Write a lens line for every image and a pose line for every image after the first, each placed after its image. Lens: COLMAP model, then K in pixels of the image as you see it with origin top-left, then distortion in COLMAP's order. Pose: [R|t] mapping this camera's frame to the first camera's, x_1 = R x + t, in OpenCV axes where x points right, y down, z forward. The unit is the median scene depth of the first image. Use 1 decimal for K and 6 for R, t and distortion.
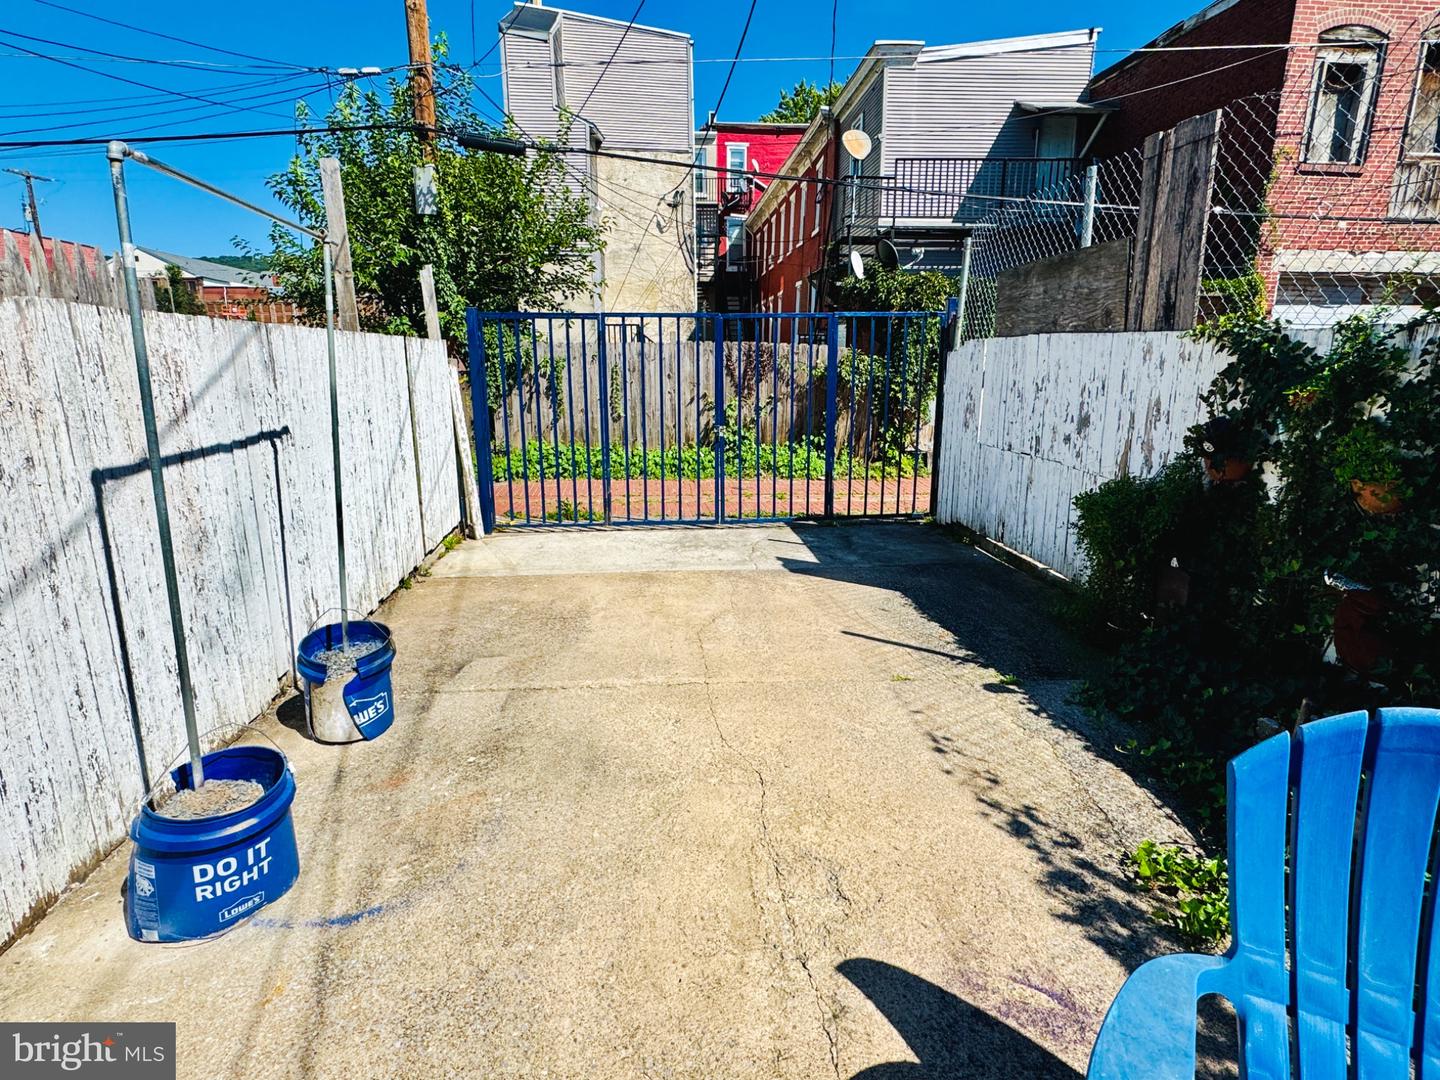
lens RADIAL K [[761.8, 0, 712.2], [0, 761.8, 539.7], [0, 0, 1]] dist [-0.000770, -0.001022]
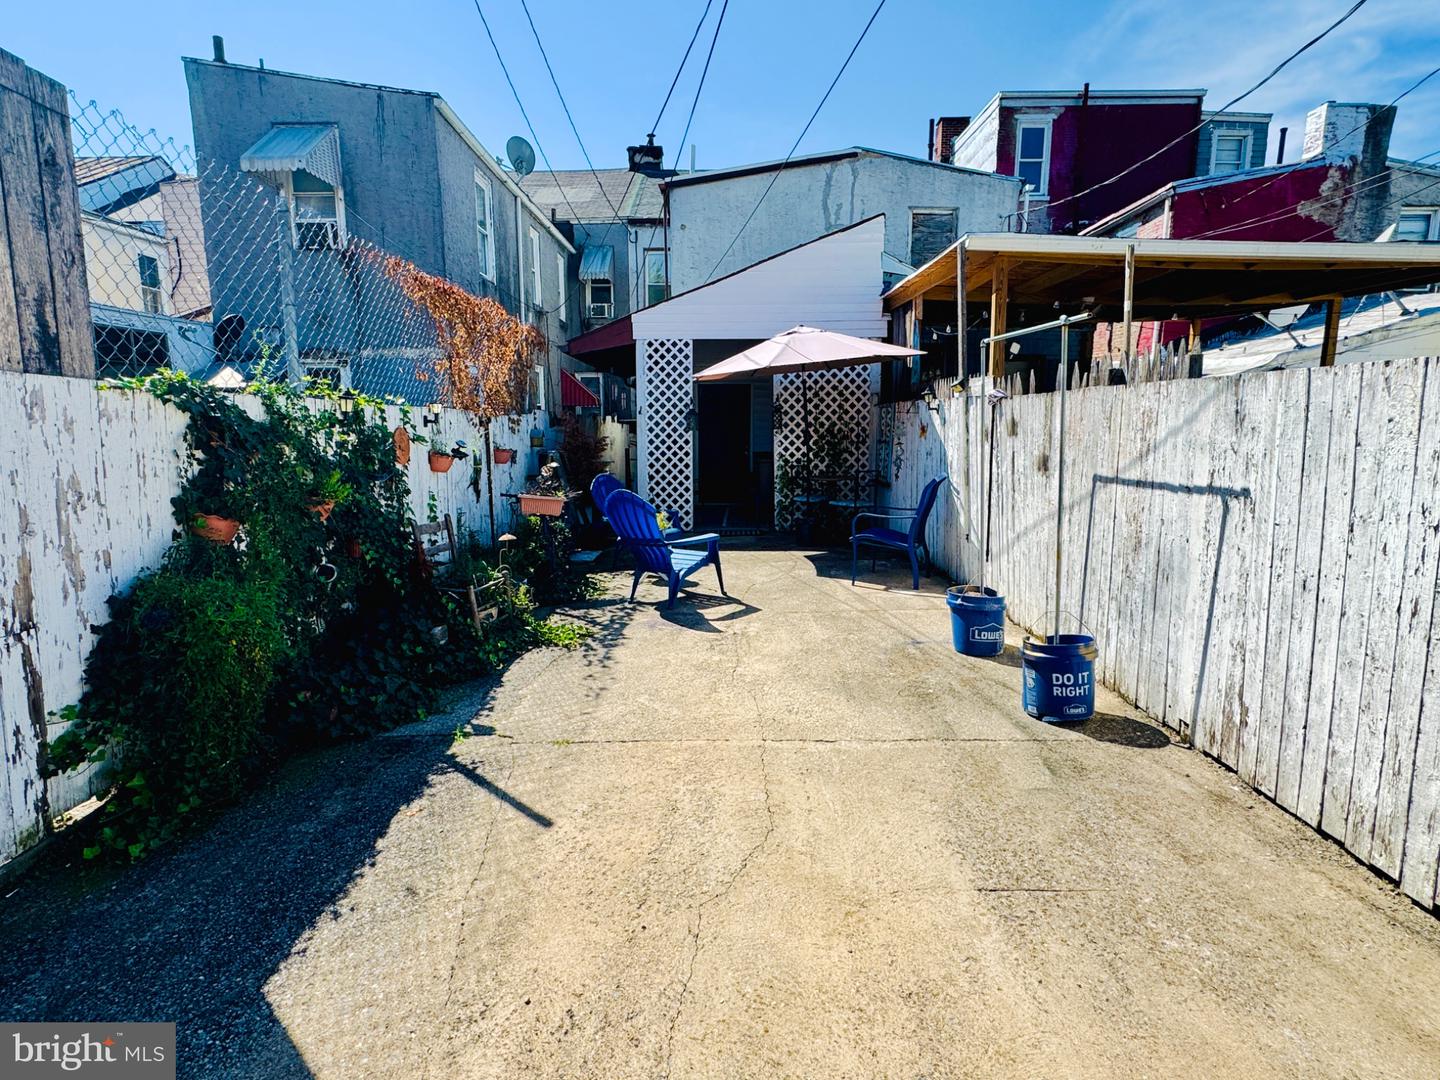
lens RADIAL K [[761.8, 0, 712.2], [0, 761.8, 539.7], [0, 0, 1]] dist [-0.000770, -0.001022]
pose [[-0.995102, -0.009333, 0.098411, -0.012557], [0.028094, 0.927780, 0.372069, -0.147872], [-0.094777, 0.373011, -0.922974, 0.639500]]
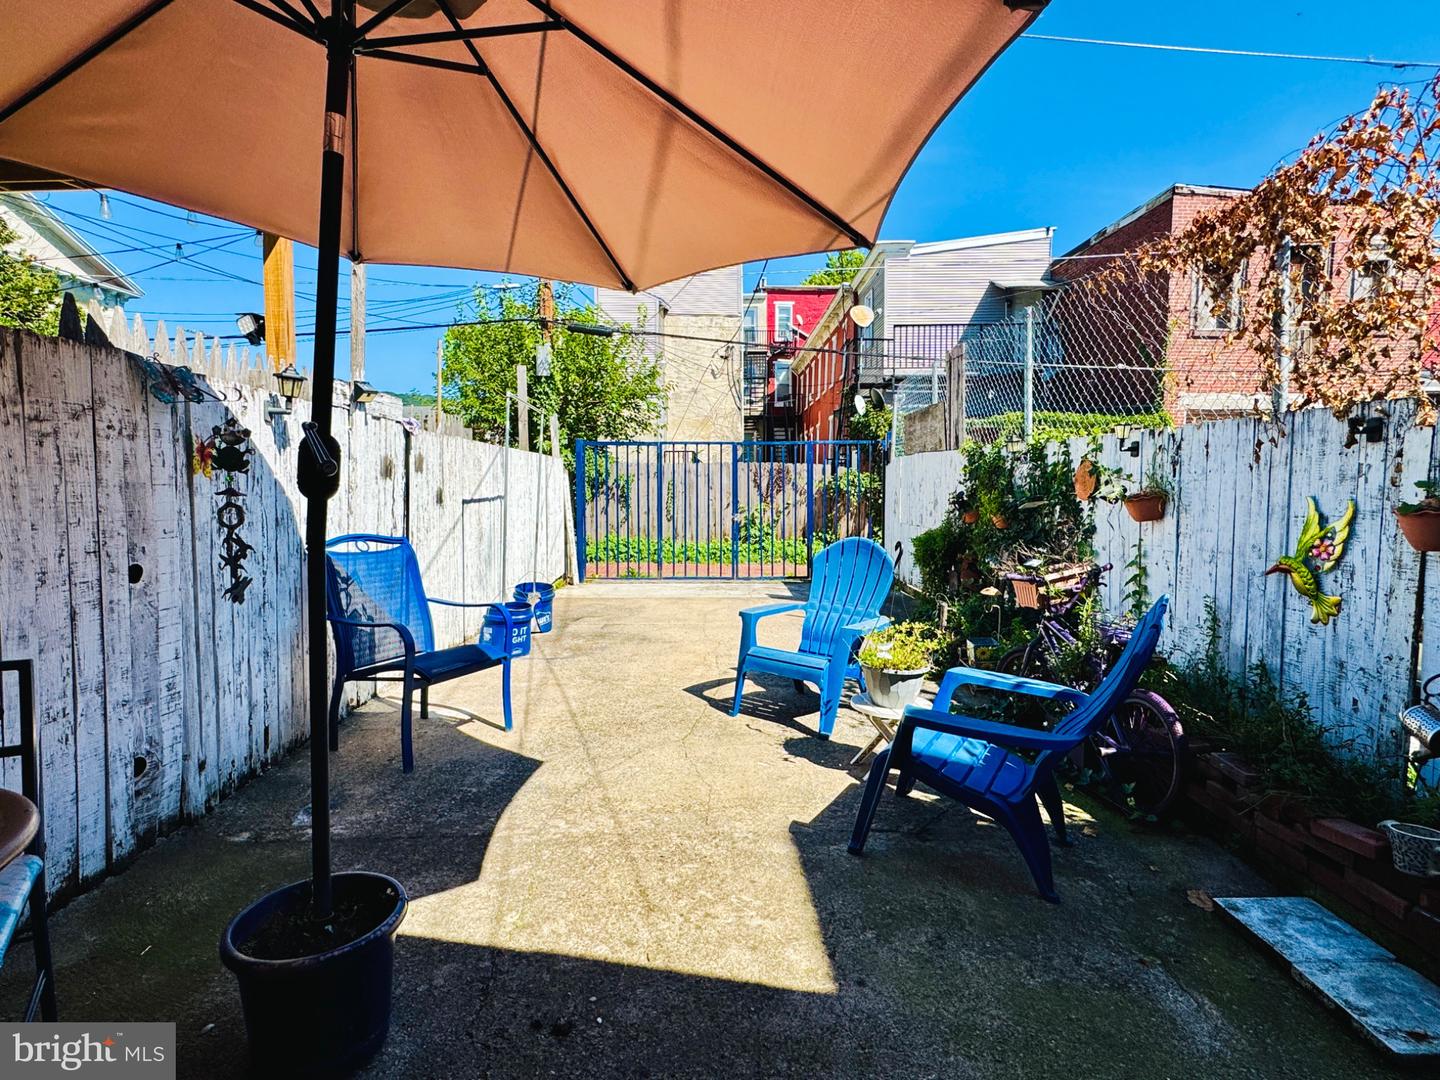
lens RADIAL K [[761.8, 0, 712.2], [0, 761.8, 539.7], [0, 0, 1]] dist [-0.000770, -0.001022]
pose [[0.996777, 0.008491, -0.079774, 0.059923], [-0.021205, 0.986904, -0.159907, 0.100782], [0.077371, 0.161083, 0.983903, -0.338416]]
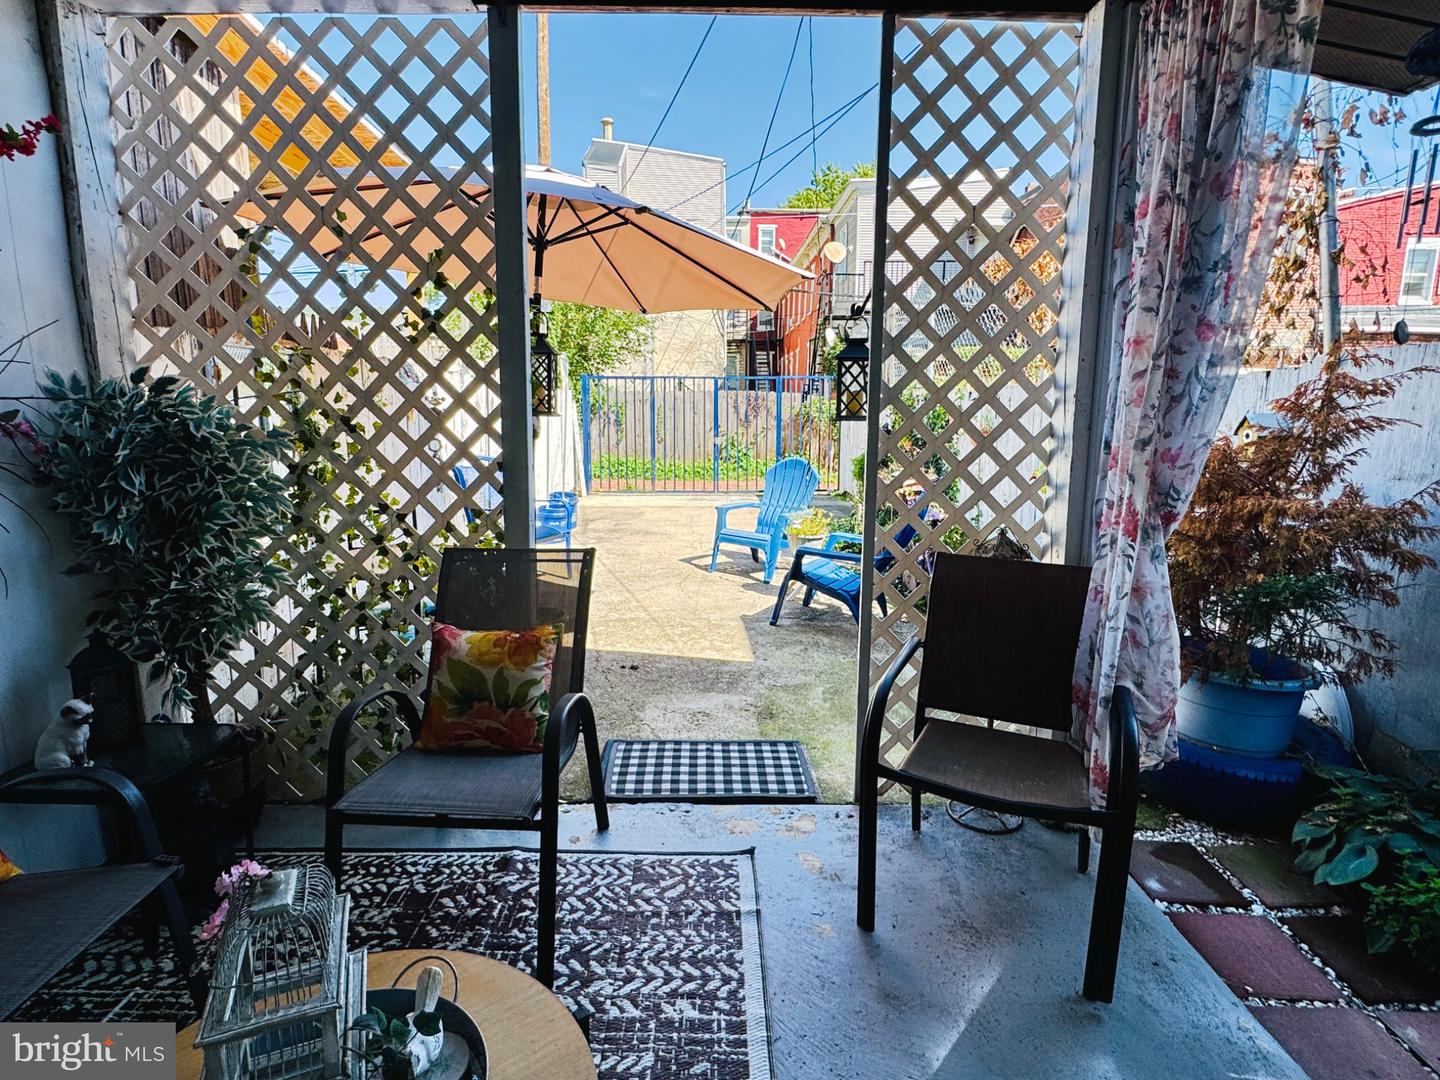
lens RADIAL K [[772.6, 0, 720.0], [0, 772.6, 540.0], [0, 0, 1]] dist [-0.002228, -0.000346]
pose [[0.998727, 0.017156, -0.047437, 0.077917], [-0.019919, 0.998096, -0.058382, 0.141097], [0.046345, 0.059252, 0.997167, -0.578438]]
